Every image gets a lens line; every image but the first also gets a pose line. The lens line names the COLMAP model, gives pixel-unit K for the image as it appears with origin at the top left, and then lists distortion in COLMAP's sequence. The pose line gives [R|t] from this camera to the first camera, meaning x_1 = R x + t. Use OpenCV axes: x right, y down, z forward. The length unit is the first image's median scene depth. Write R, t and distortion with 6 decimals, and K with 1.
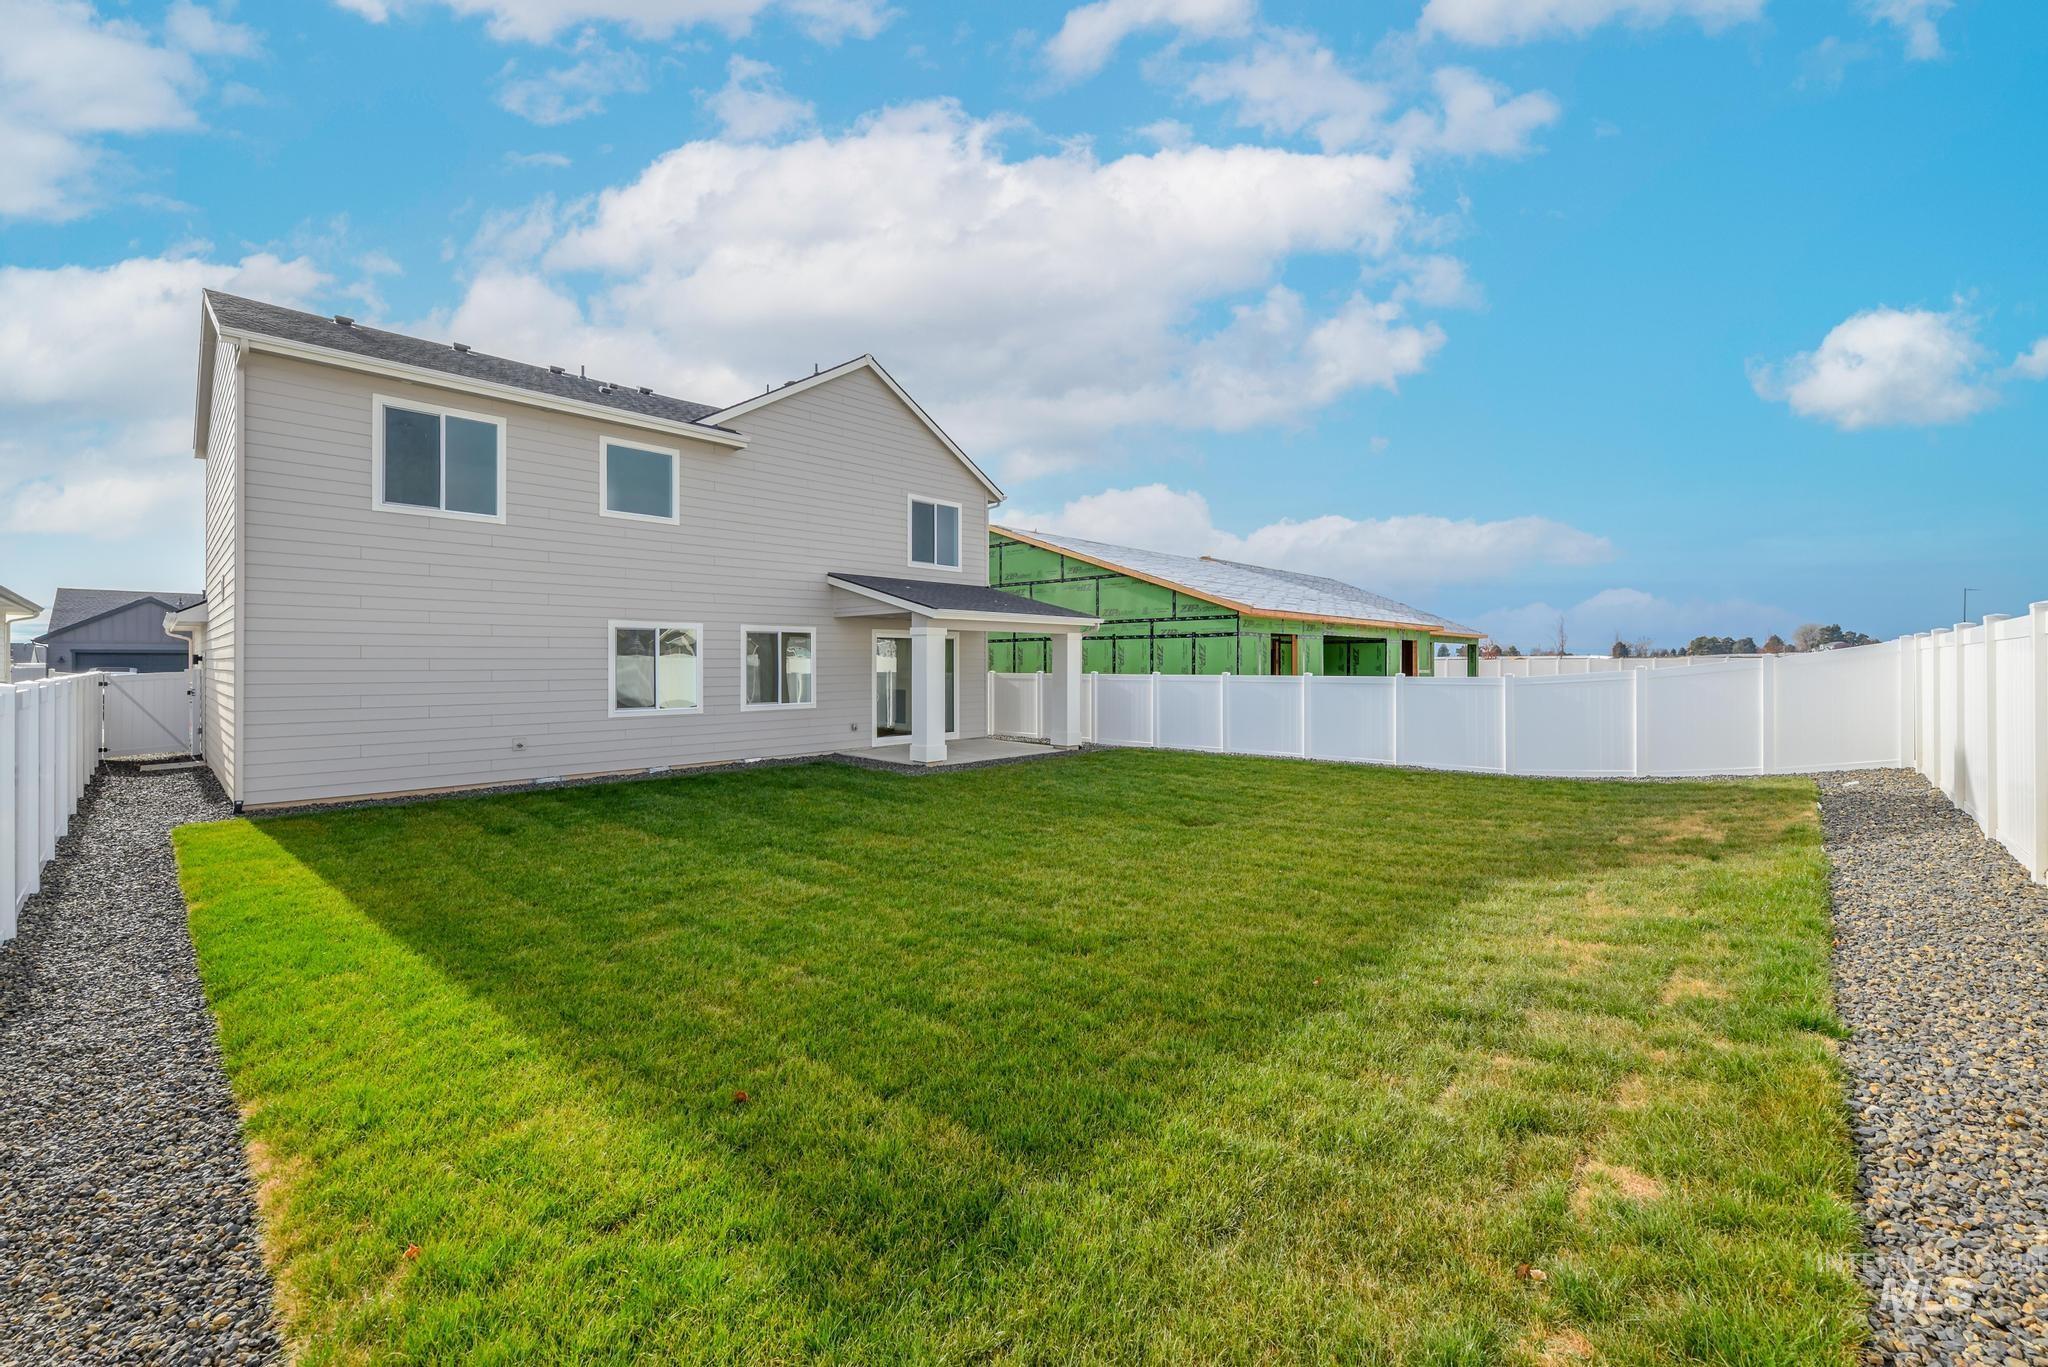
lens RADIAL K [[839.7, 0, 1028.2], [0, 839.7, 667.2], [0, 0, 1]] dist [-0.003010, -0.000113]
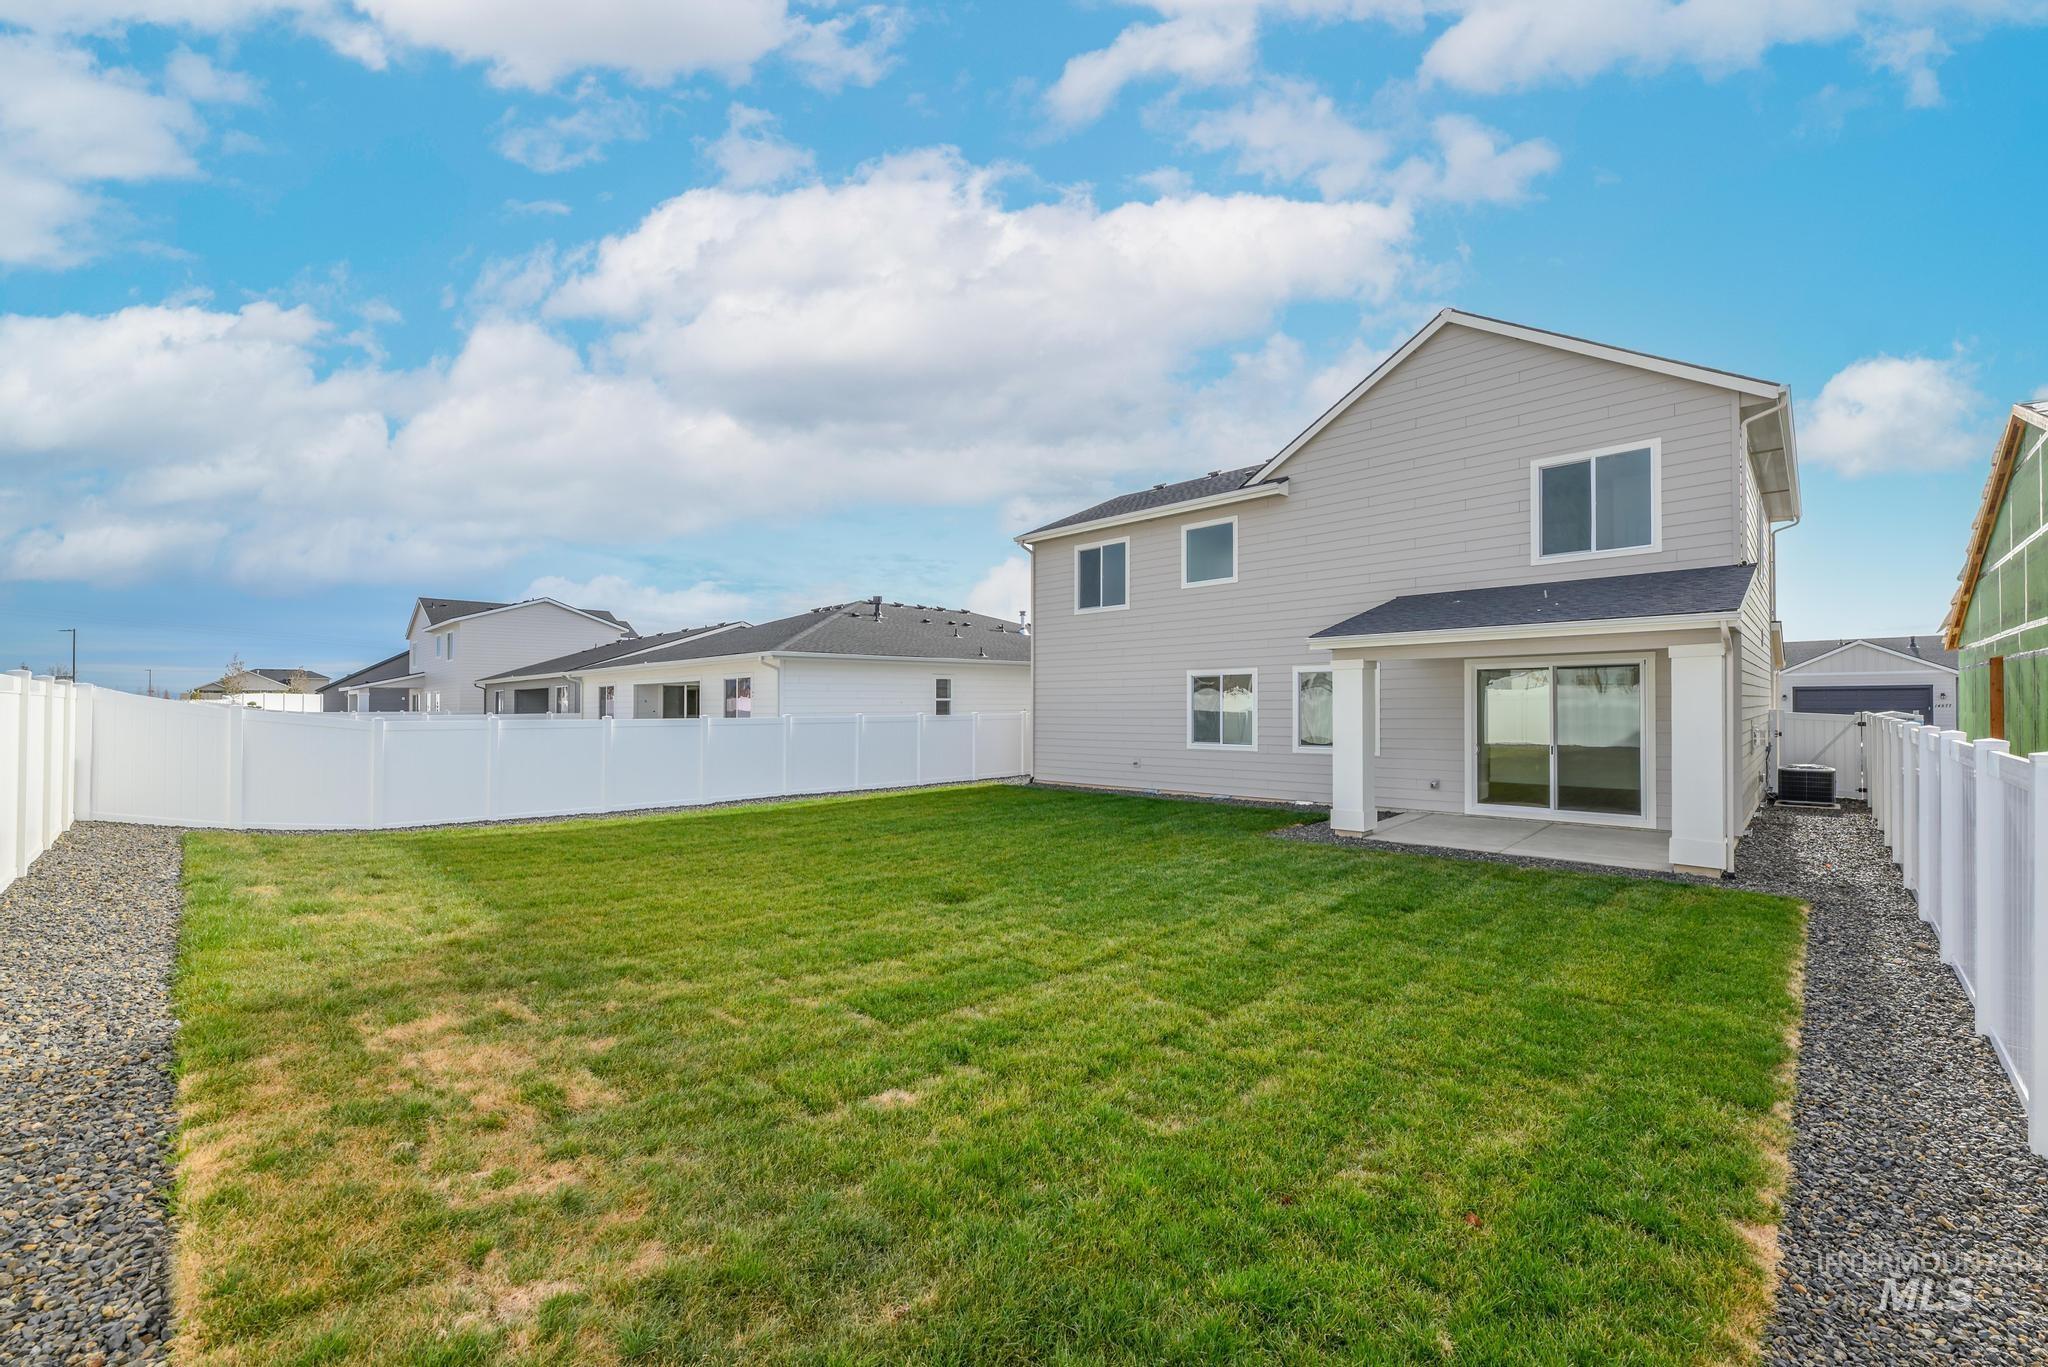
lens RADIAL K [[839.7, 0, 1039.8], [0, 839.7, 688.4], [0, 0, 1]] dist [-0.003010, -0.000113]
pose [[-0.026978, -0.019293, -0.999450, 0.787995], [0.000748, 0.999813, -0.019320, -0.006091], [0.999636, -0.001269, -0.026959, 0.851597]]
